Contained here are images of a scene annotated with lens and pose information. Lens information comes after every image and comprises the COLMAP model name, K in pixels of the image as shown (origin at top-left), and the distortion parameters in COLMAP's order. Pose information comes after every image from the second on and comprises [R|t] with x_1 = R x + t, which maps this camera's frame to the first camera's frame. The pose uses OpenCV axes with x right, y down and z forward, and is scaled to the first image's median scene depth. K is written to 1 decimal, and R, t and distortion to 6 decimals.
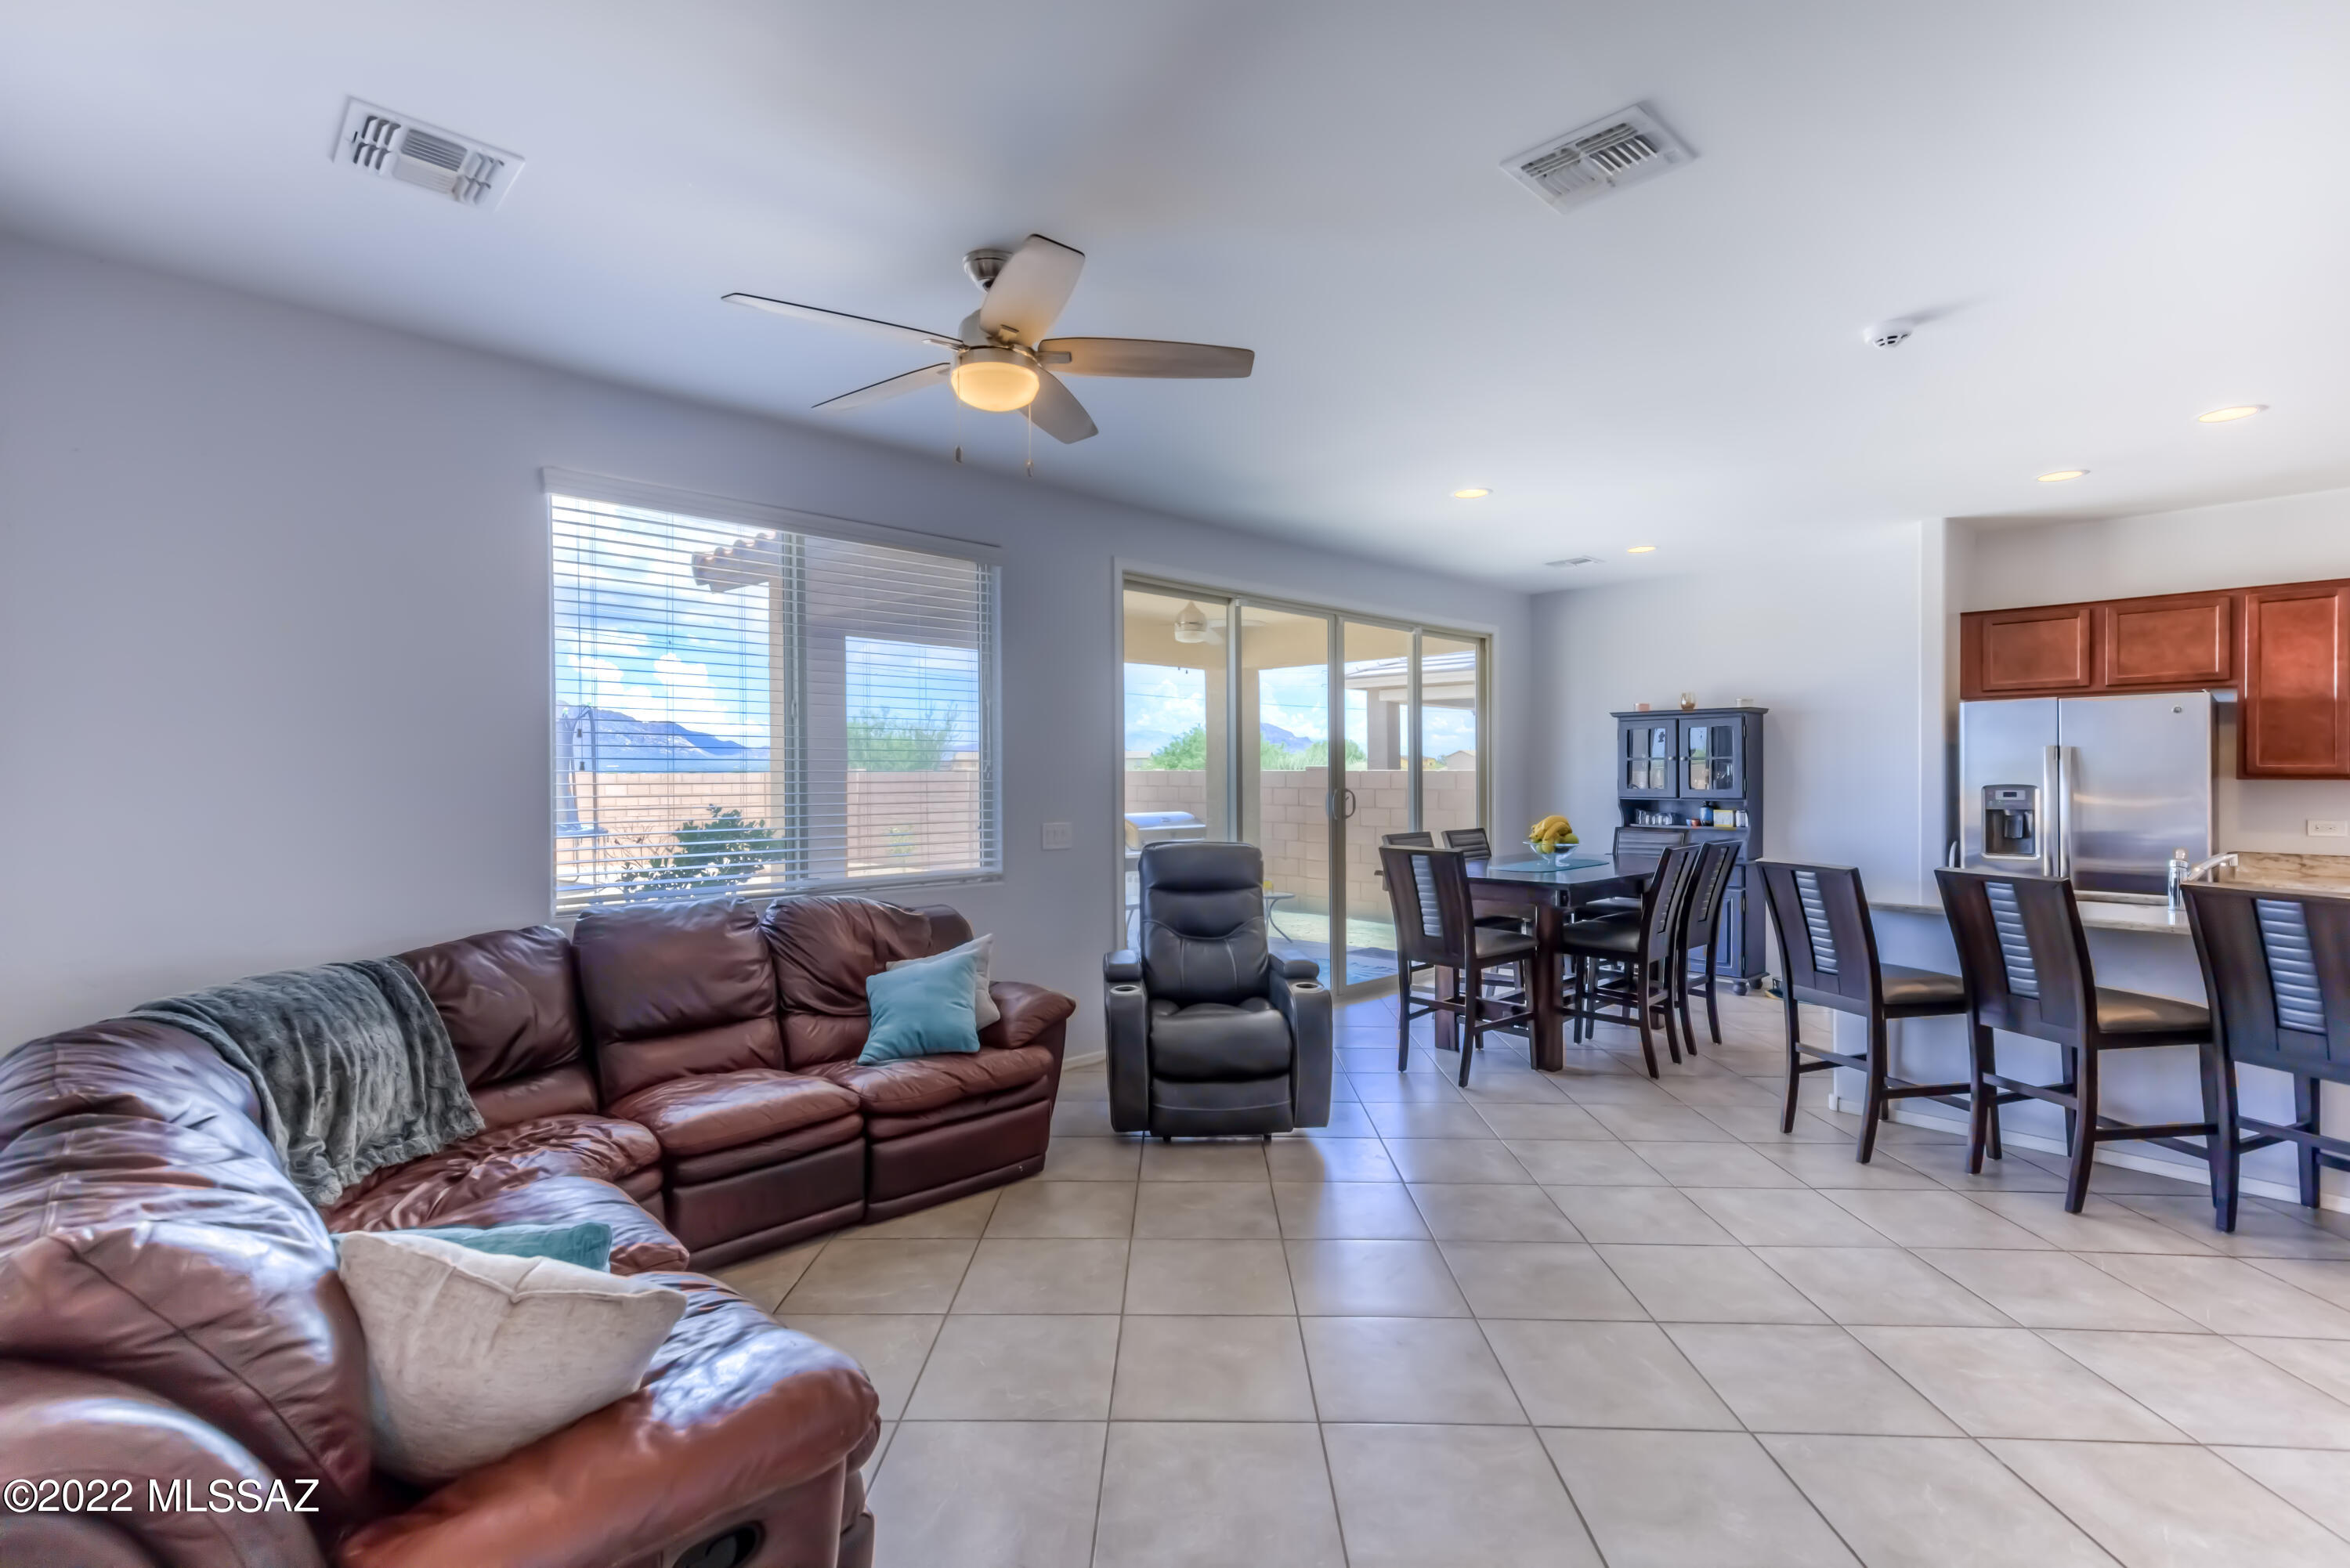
lens RADIAL K [[1088.9, 0, 1120.4], [0, 1088.9, 773.4], [0, 0, 1]] dist [-0.000396, -0.000043]
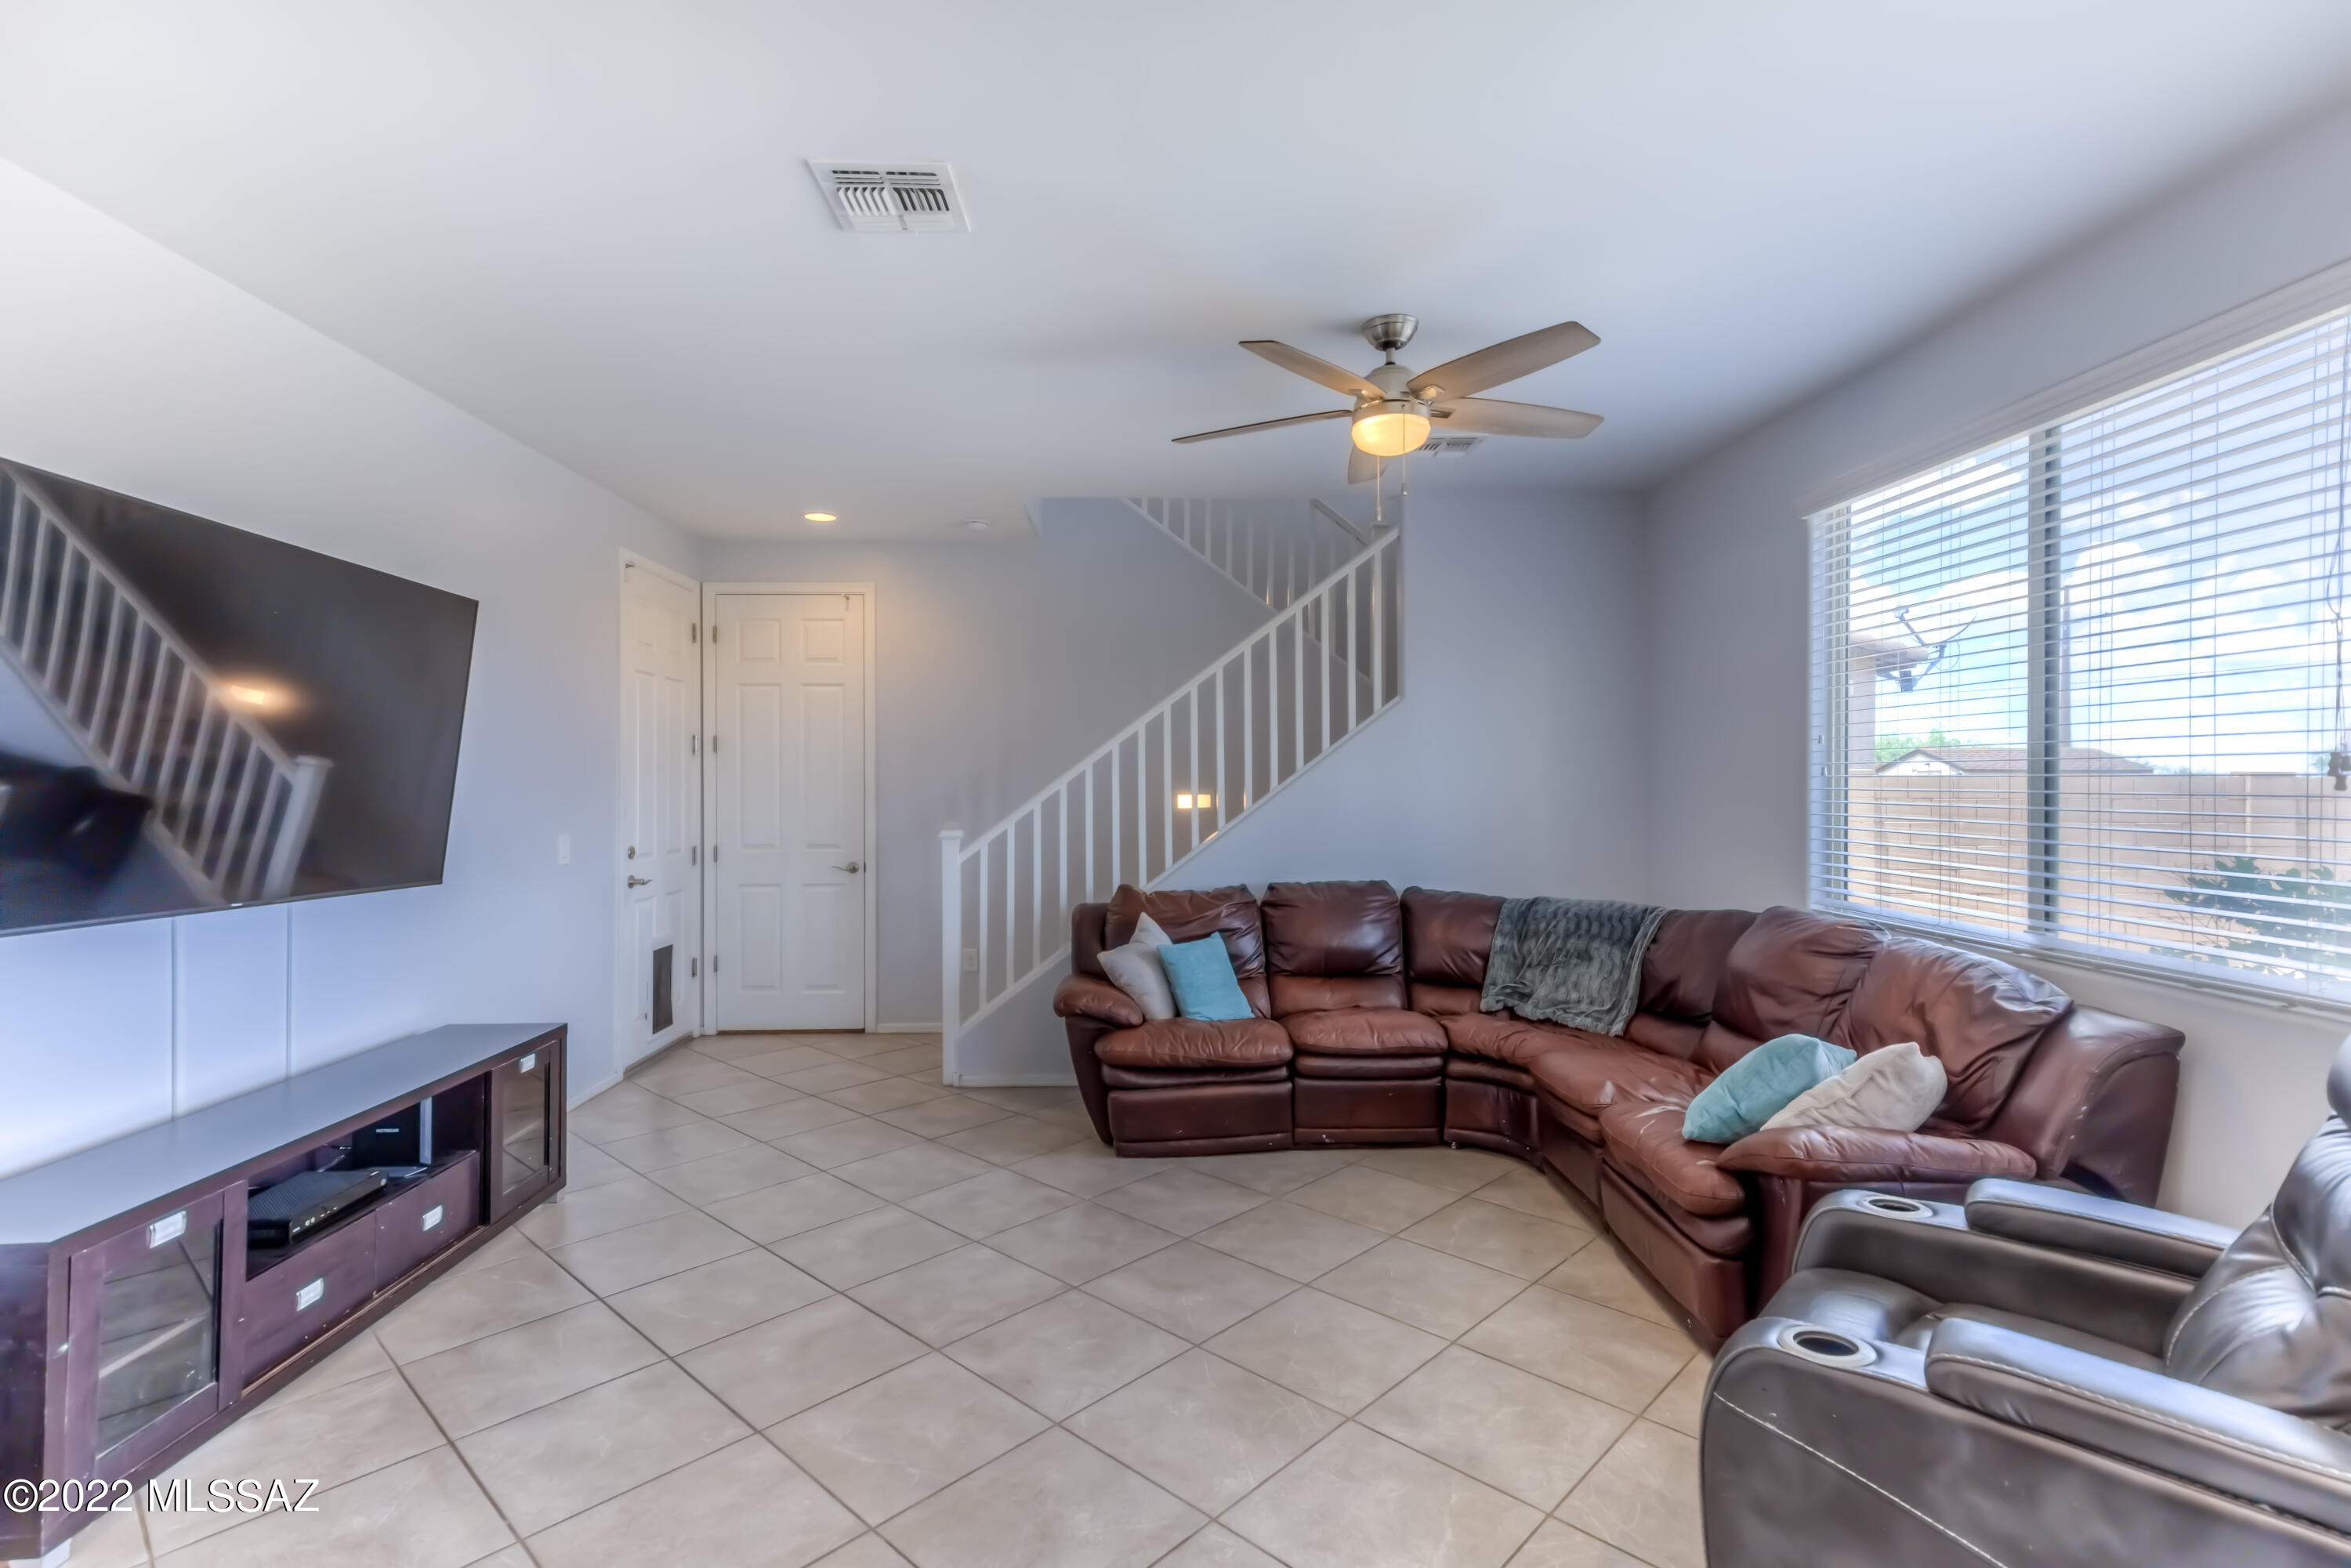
lens RADIAL K [[1093.2, 0, 1168.8], [0, 1093.2, 783.4], [0, 0, 1]] dist [0.018107, 0.000225]
pose [[-0.649863, 0.007679, -0.760013, 0.389767], [0.000924, 0.999956, 0.009313, -0.000686], [0.760051, 0.005349, -0.649842, 0.690183]]
